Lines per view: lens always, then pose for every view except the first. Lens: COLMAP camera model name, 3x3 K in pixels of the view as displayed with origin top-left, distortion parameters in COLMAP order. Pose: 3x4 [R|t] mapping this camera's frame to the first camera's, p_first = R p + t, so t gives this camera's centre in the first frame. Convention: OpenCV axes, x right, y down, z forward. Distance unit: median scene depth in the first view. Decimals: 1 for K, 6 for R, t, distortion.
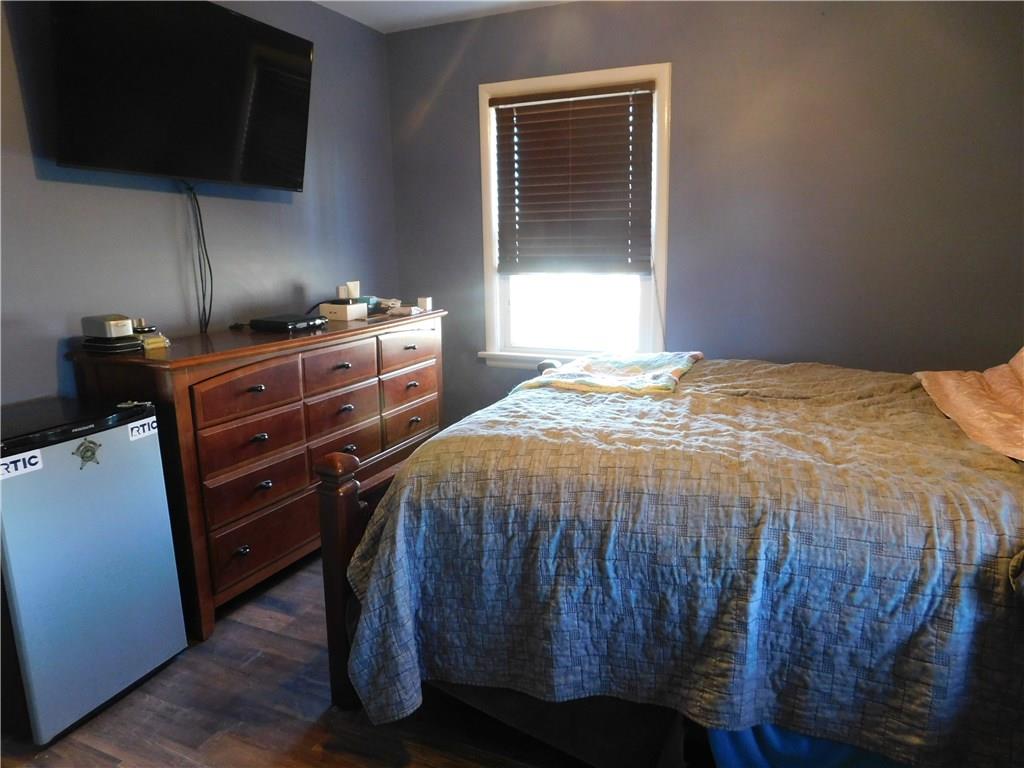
lens RADIAL K [[675.3, 0, 513.2], [0, 675.3, 387.9], [0, 0, 1]] dist [-0.007423, 0.006933]
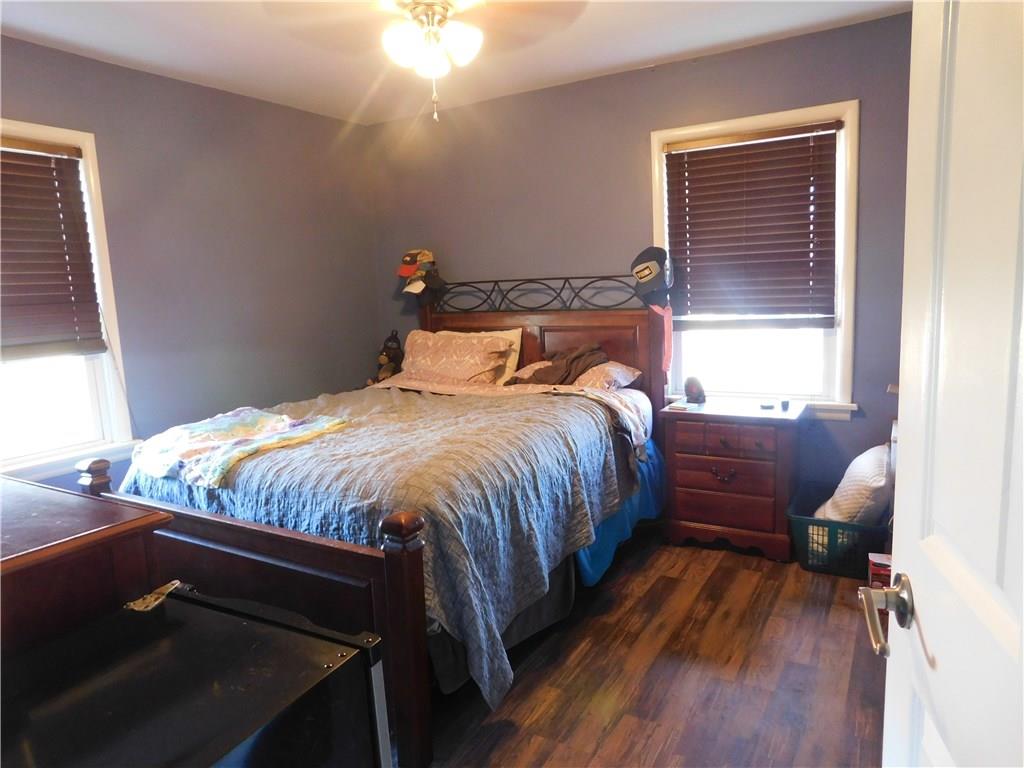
lens RADIAL K [[675.3, 0, 514.5], [0, 675.3, 381.7], [0, 0, 1]] dist [-0.007423, 0.006933]
pose [[0.102740, -0.130943, 0.986052, -1.321879], [0.247356, 0.963522, 0.102179, -0.167171], [-0.963462, 0.233408, 0.131382, 0.701667]]
